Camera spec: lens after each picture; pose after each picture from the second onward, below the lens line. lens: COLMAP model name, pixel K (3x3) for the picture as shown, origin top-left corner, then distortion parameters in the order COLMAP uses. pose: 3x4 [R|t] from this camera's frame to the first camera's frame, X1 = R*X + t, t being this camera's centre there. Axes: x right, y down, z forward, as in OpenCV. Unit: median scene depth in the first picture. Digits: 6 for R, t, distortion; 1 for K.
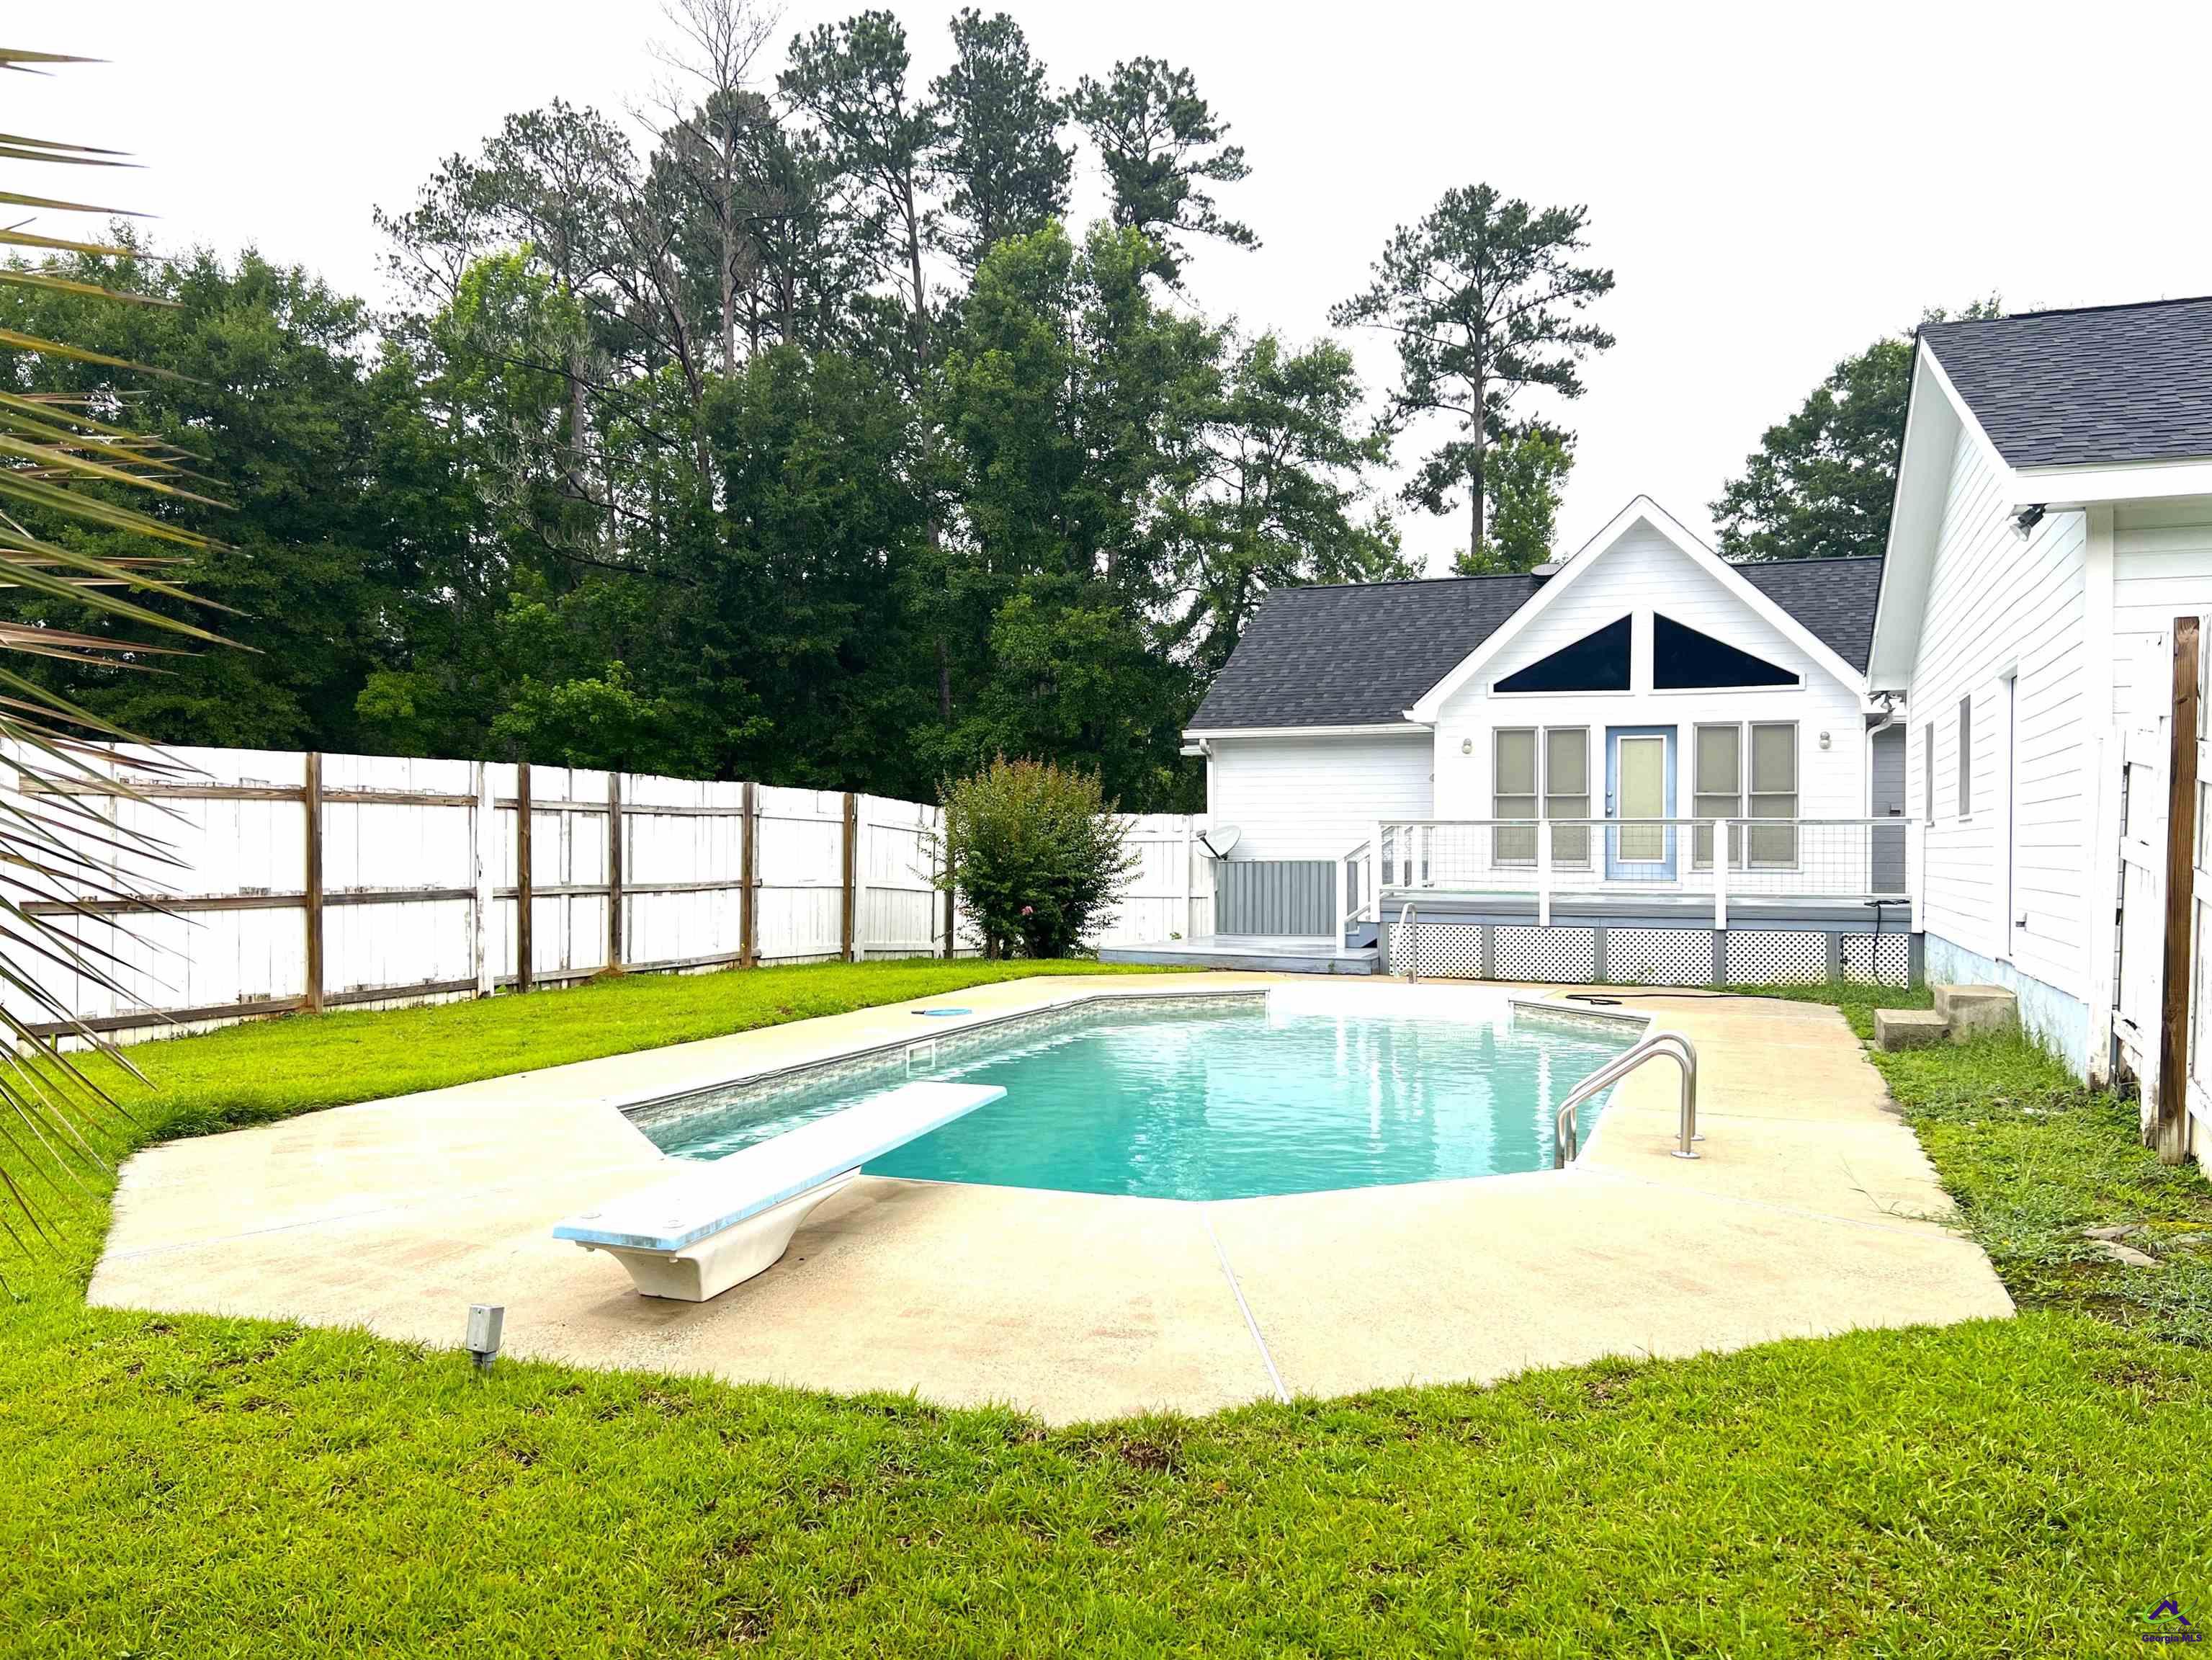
lens RADIAL K [[1657.9, 0, 1109.0], [0, 1657.9, 832.6], [0, 0, 1]] dist [0.057202, -0.049134]
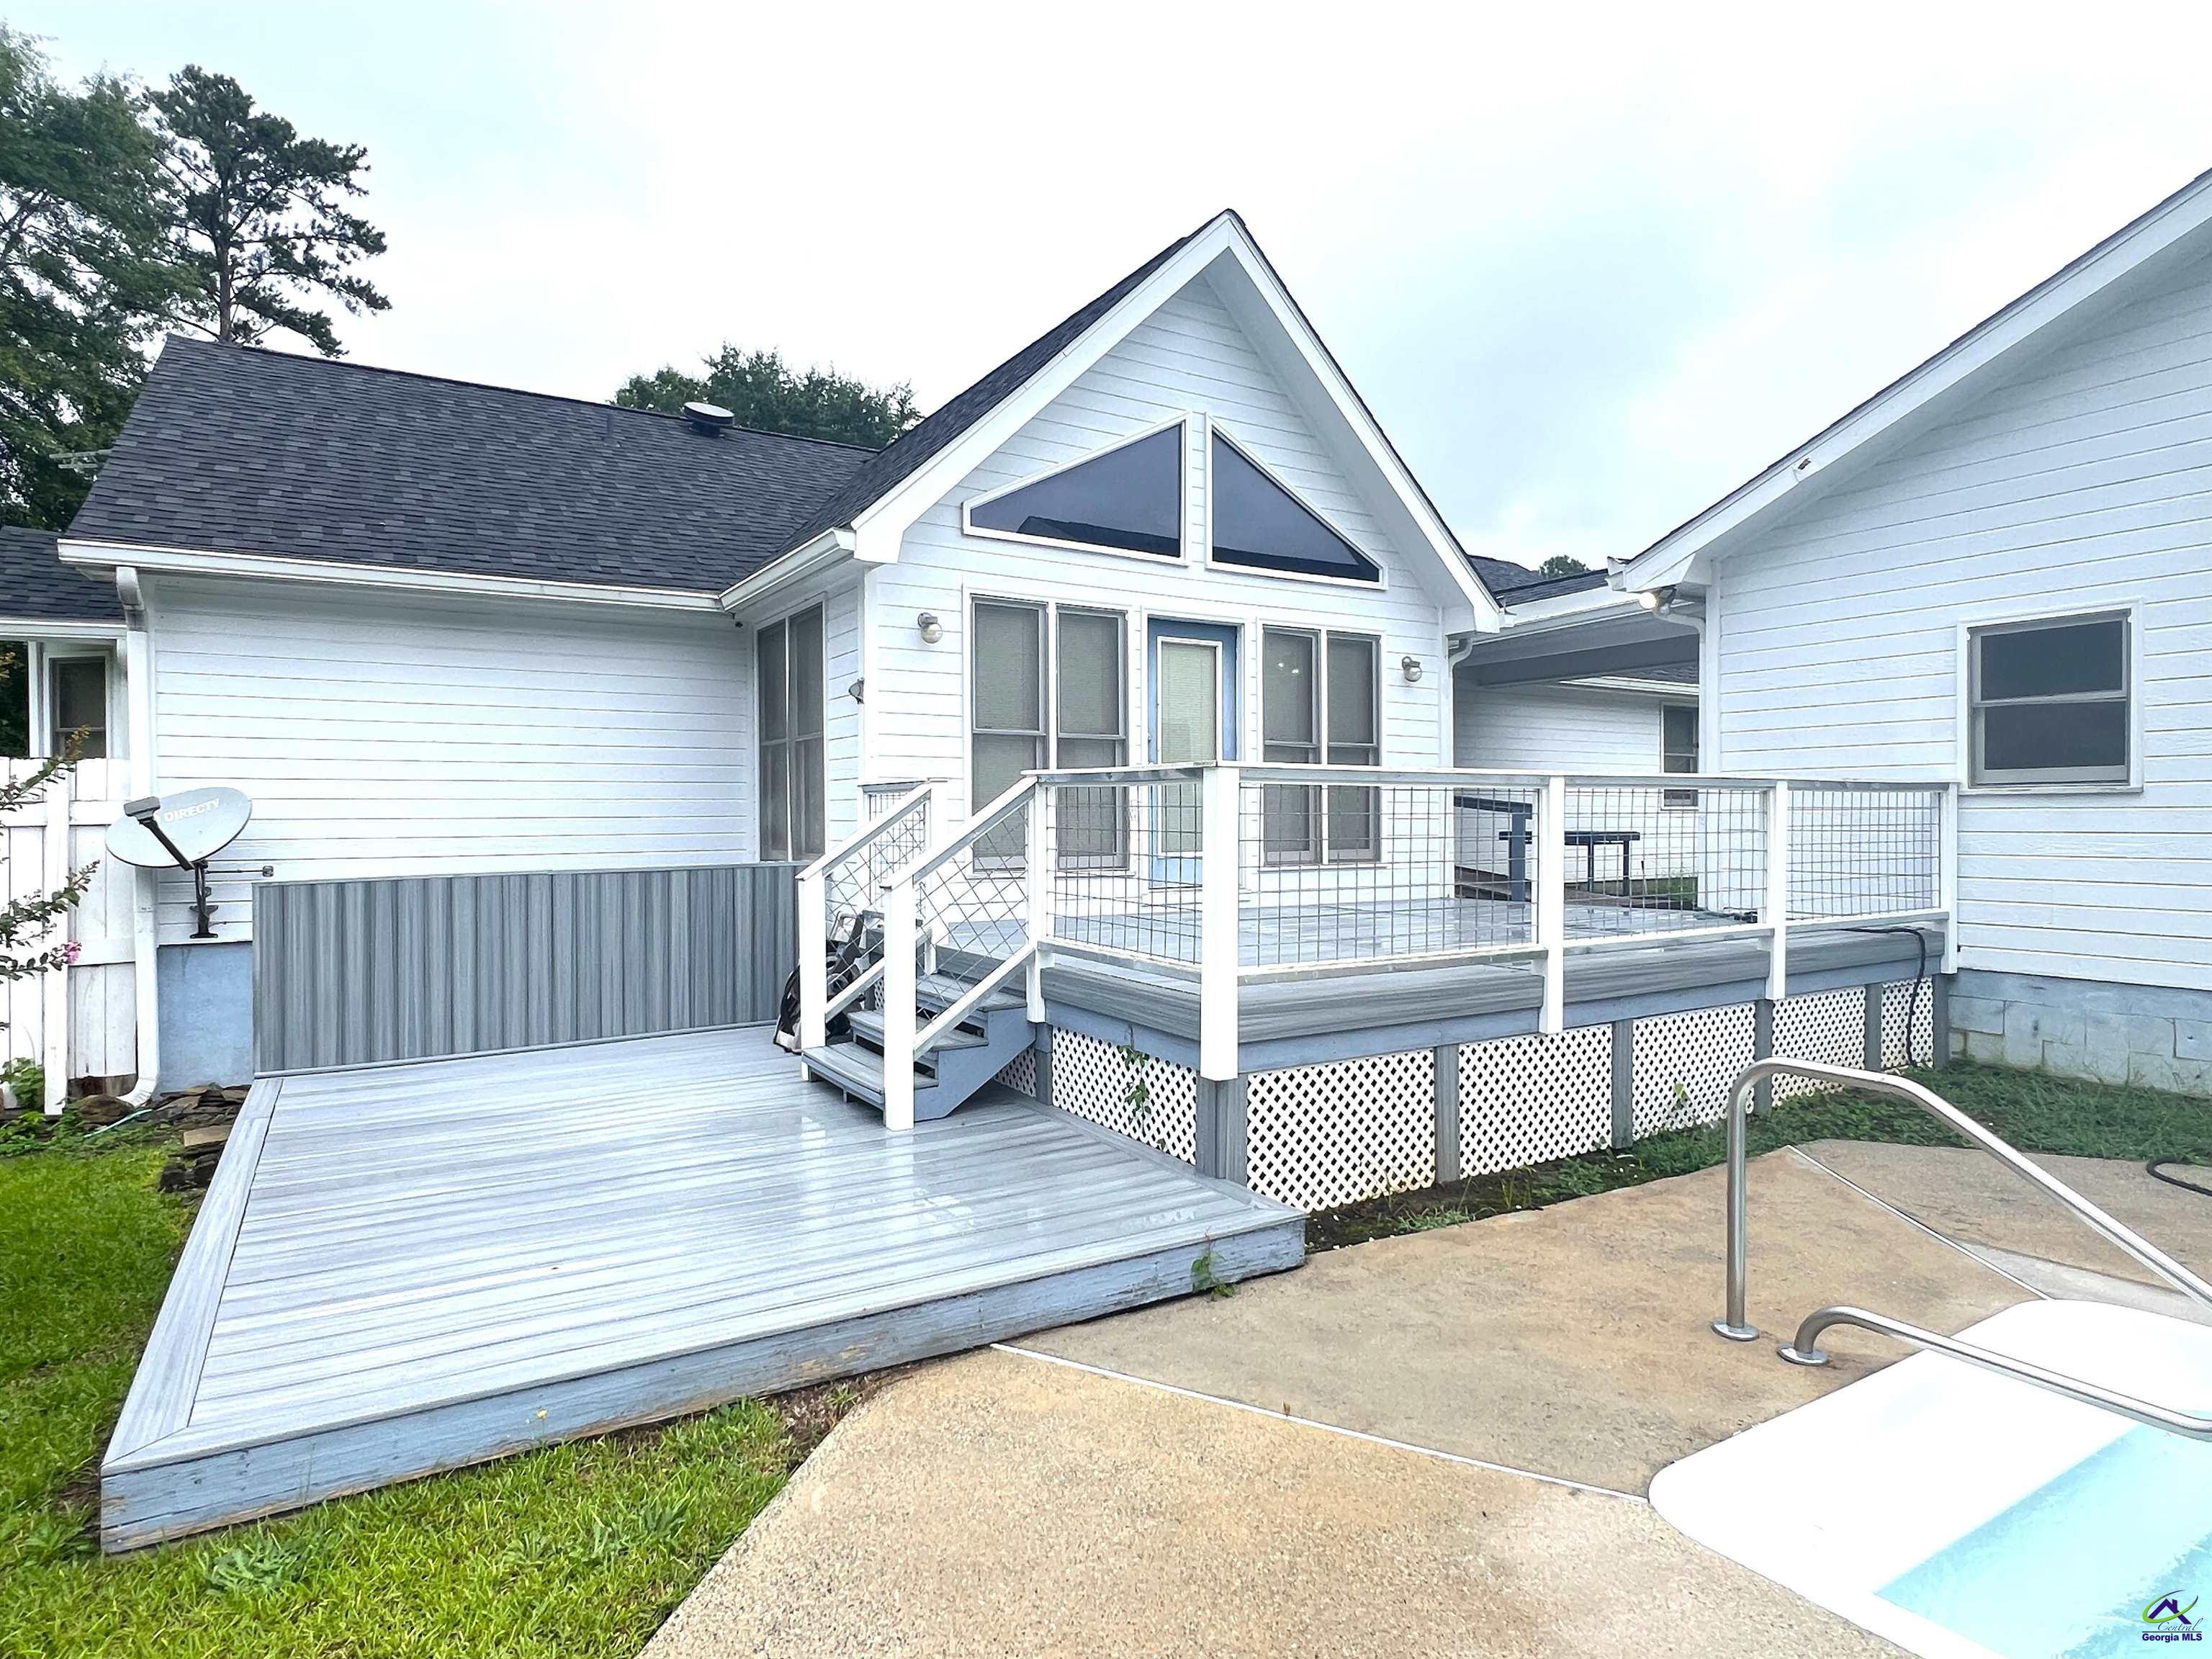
lens RADIAL K [[1254.5, 0, 1107.5], [0, 1254.5, 813.3], [0, 0, 1]] dist [-0.012116, 0.007580]
pose [[0.617542, -0.003250, 0.786531, -0.014166], [0.001598, 0.999995, 0.002877, 0.000386], [-0.786536, -0.000520, 0.617544, 0.261358]]
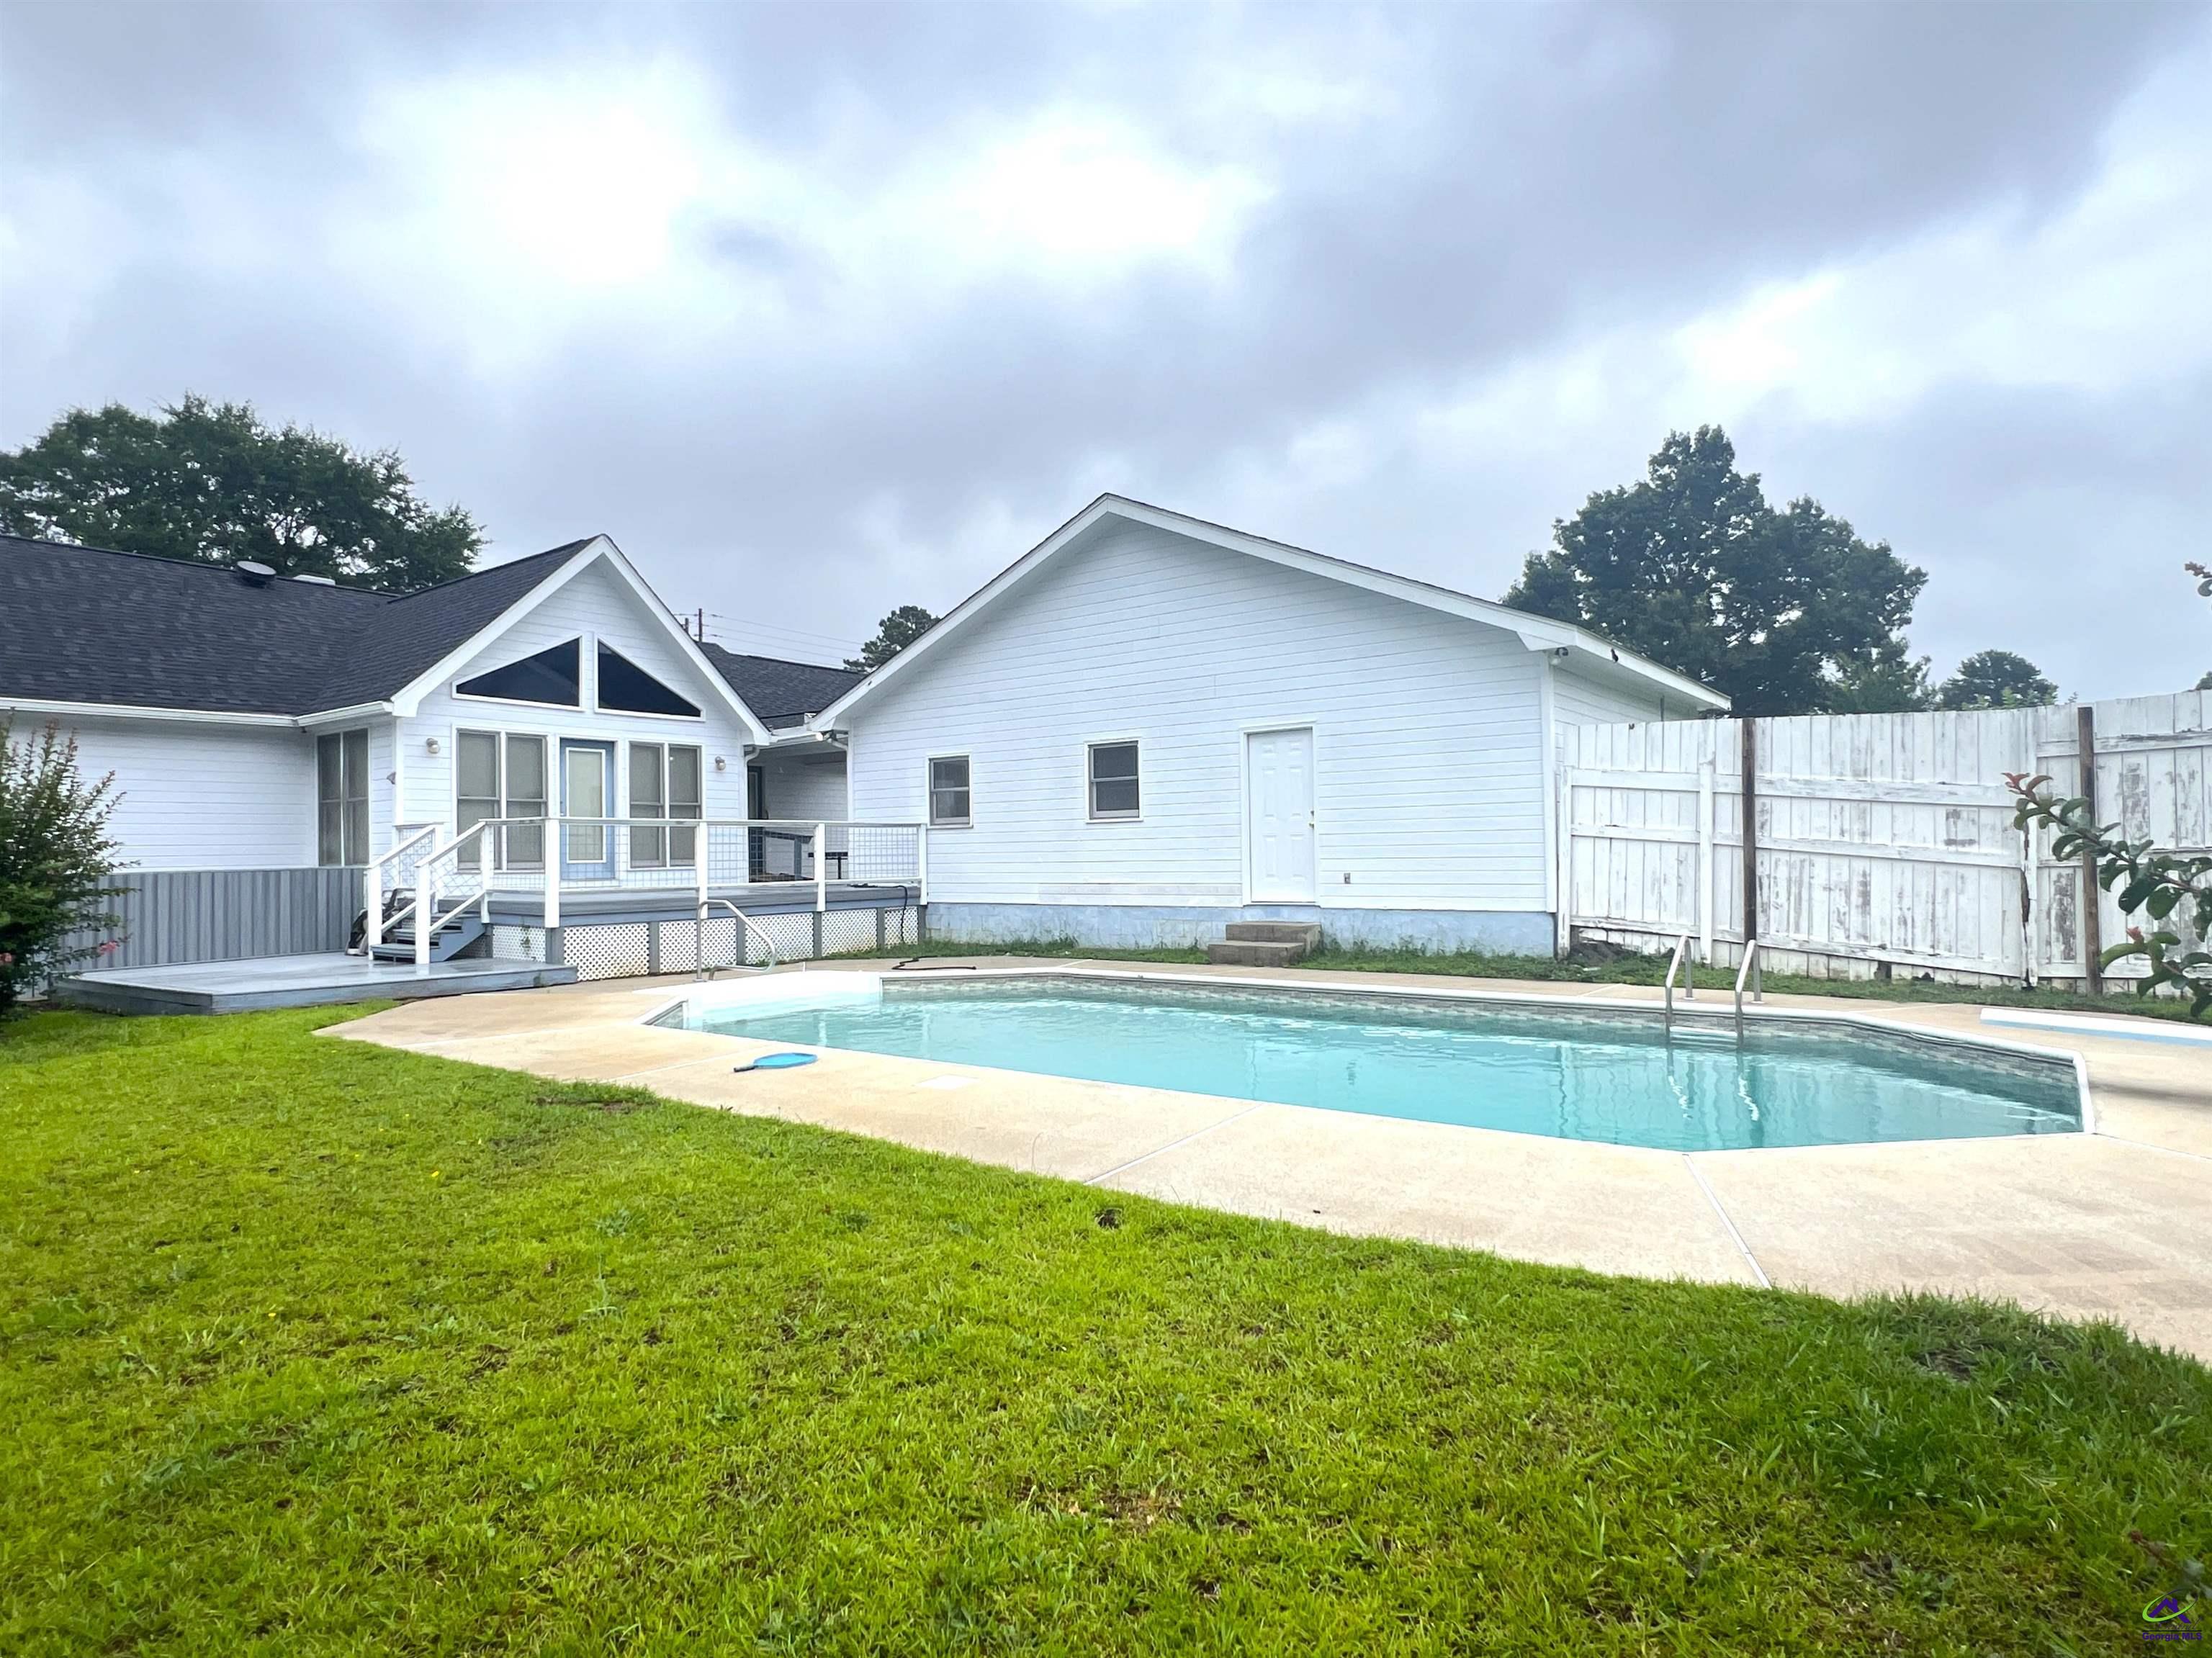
lens RADIAL K [[1254.4, 0, 1118.3], [0, 1254.4, 825.3], [0, 0, 1]] dist [-0.012116, 0.007580]
pose [[0.287113, 0.015660, 0.957769, -0.128740], [0.011369, 0.999740, -0.019755, 0.004392], [-0.957829, 0.016561, 0.286861, 0.147784]]
